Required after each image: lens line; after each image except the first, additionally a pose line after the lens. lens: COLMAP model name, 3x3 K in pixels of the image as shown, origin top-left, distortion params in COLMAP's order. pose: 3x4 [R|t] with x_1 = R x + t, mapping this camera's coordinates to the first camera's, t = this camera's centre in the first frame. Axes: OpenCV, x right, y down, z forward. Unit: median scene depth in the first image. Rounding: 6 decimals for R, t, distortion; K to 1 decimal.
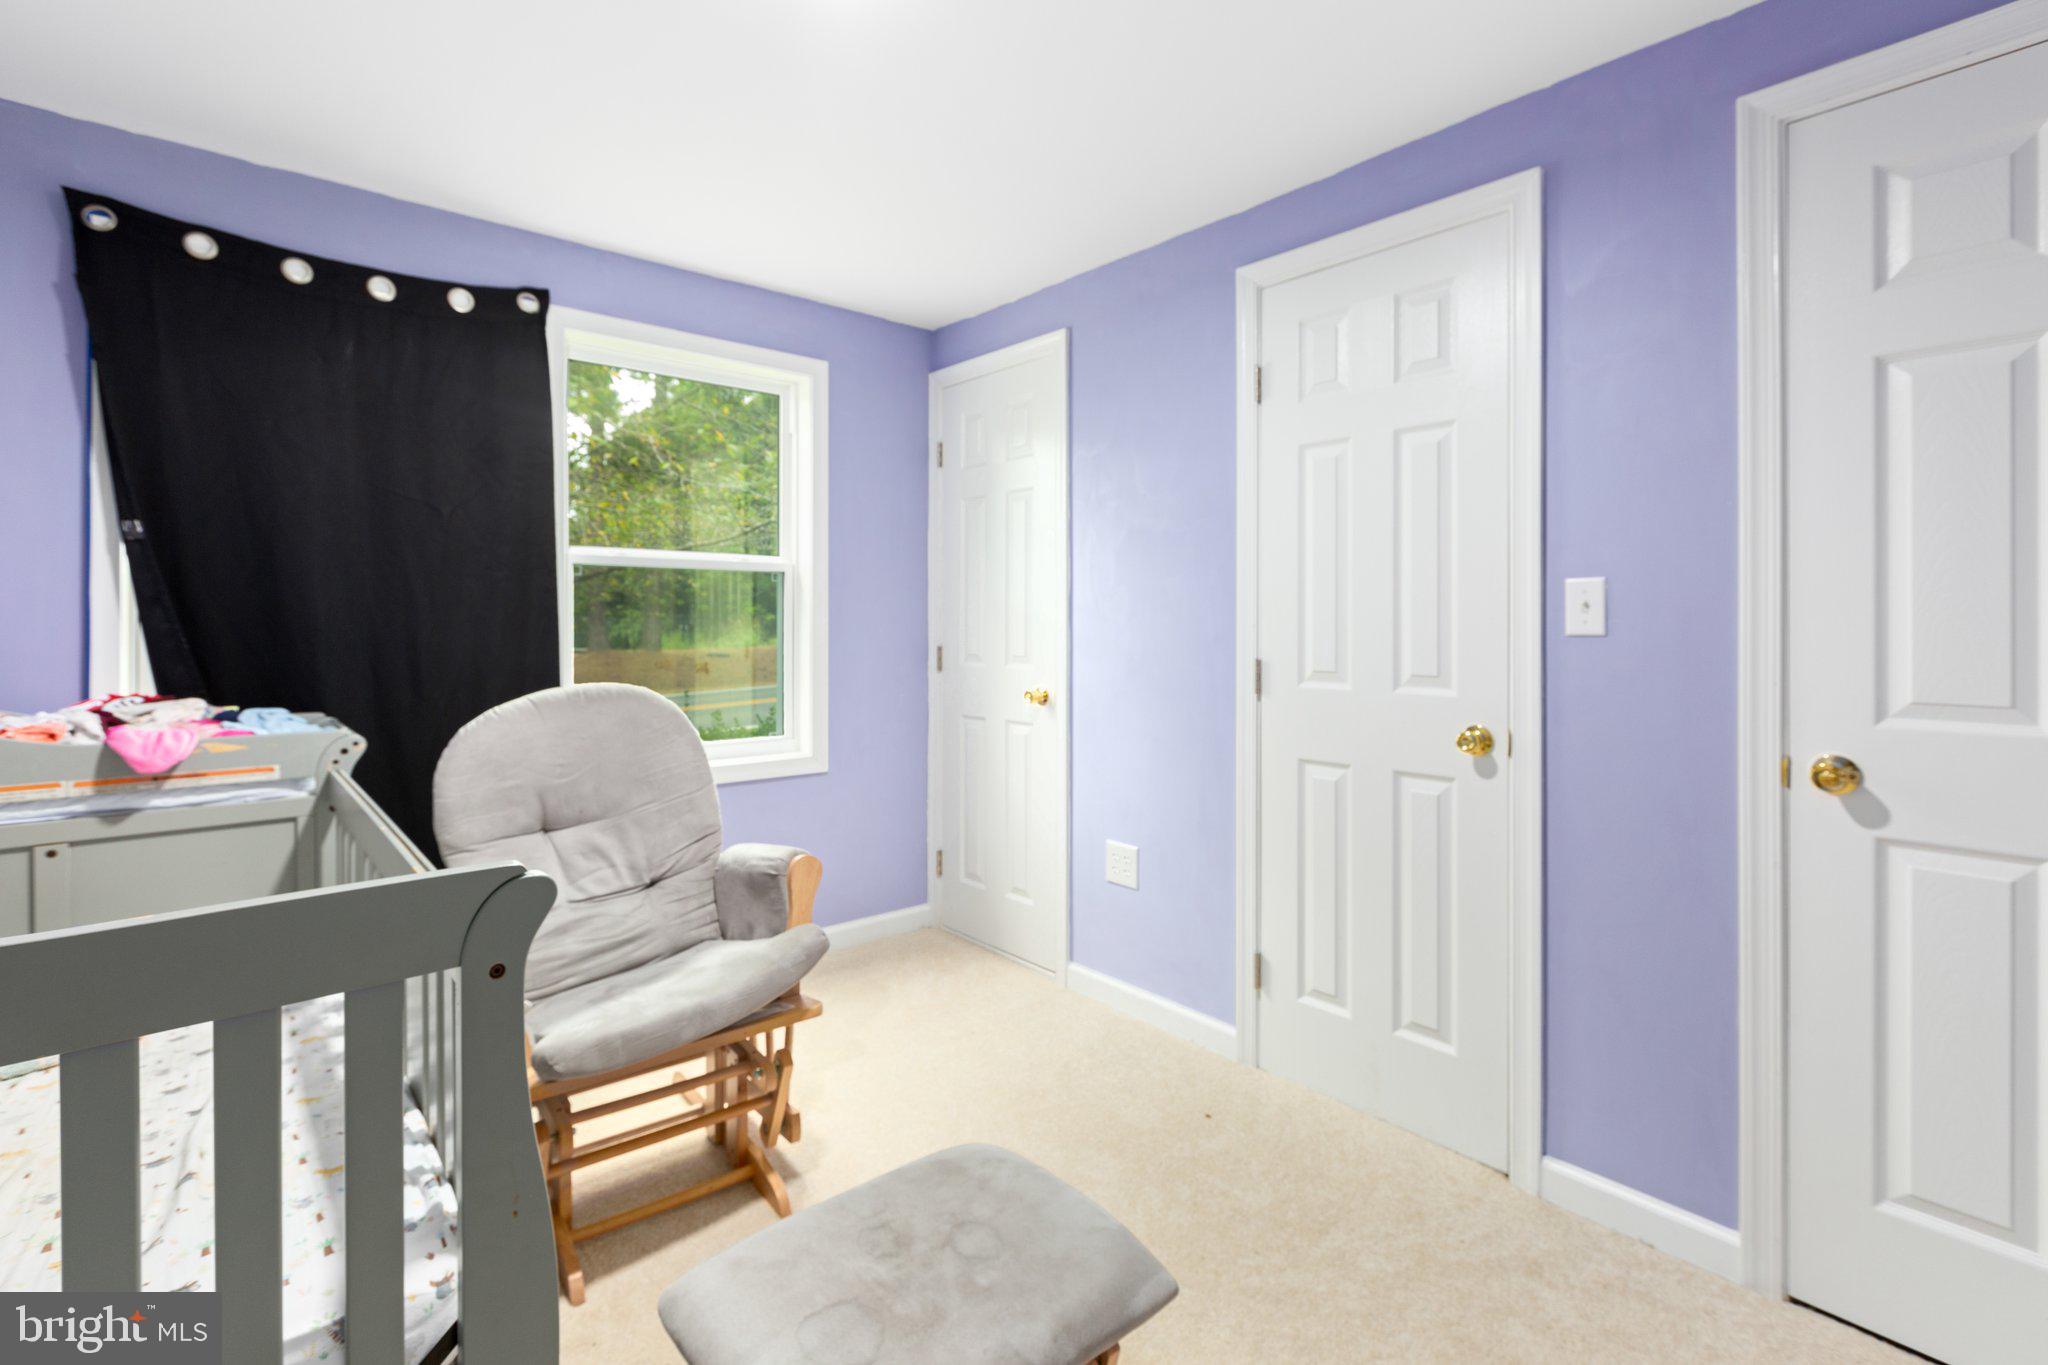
lens RADIAL K [[1025.6, 0, 1018.4], [0, 1025.6, 616.1], [0, 0, 1]] dist [0.098375, 0.000067]
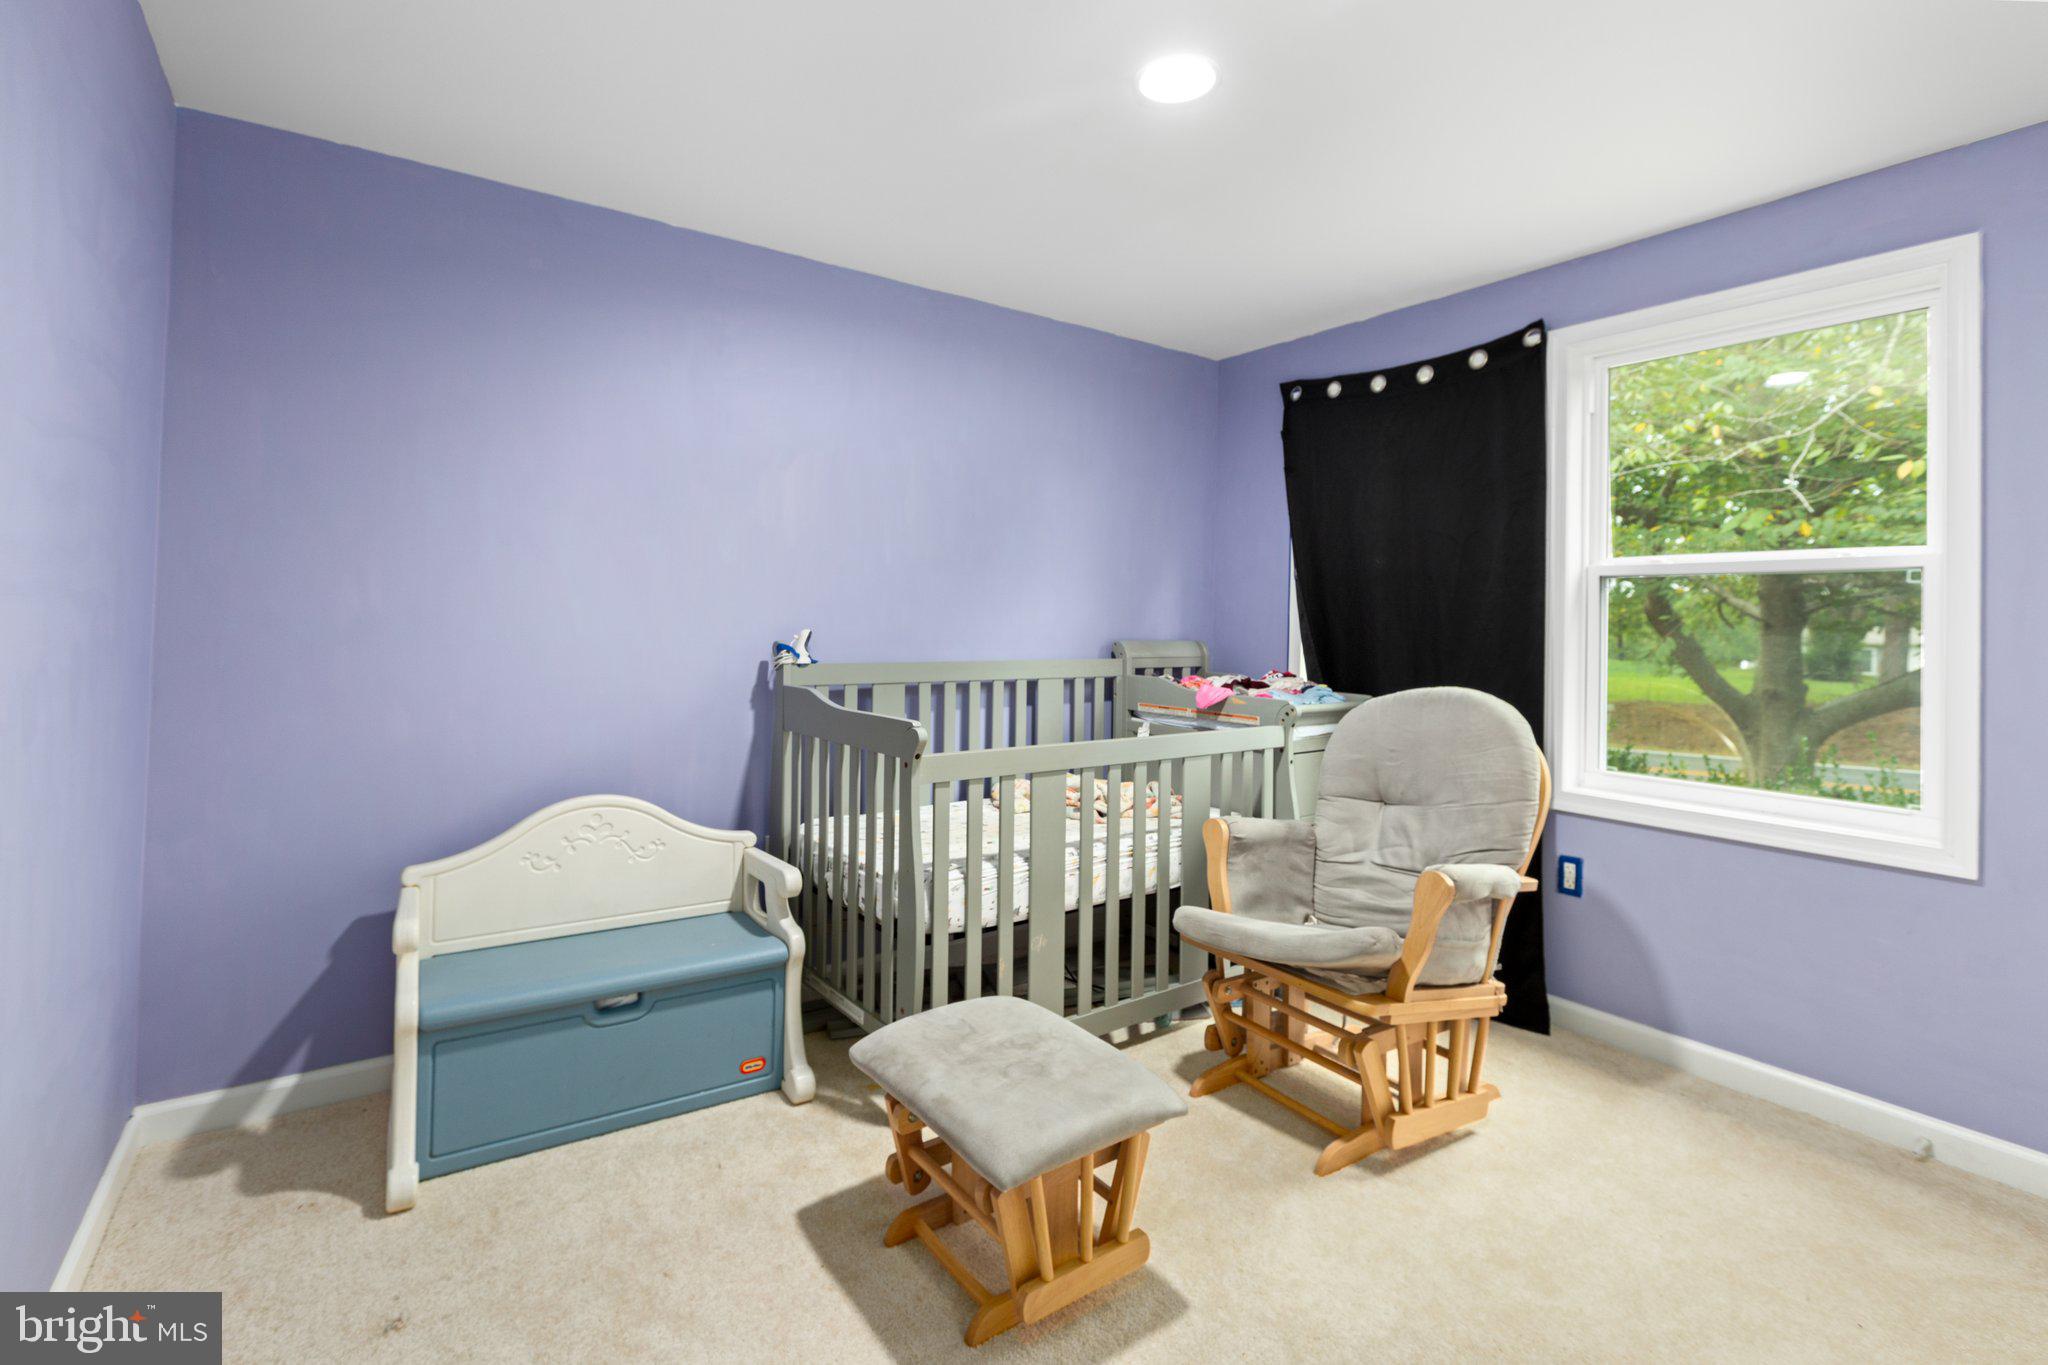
lens RADIAL K [[1025.6, 0, 1018.4], [0, 1025.6, 616.1], [0, 0, 1]] dist [0.098375, 0.000067]
pose [[-0.072187, -0.008847, -0.997352, 0.756944], [-0.012236, 0.999893, -0.007984, 0.004171], [0.997316, 0.011628, -0.072288, 0.647273]]
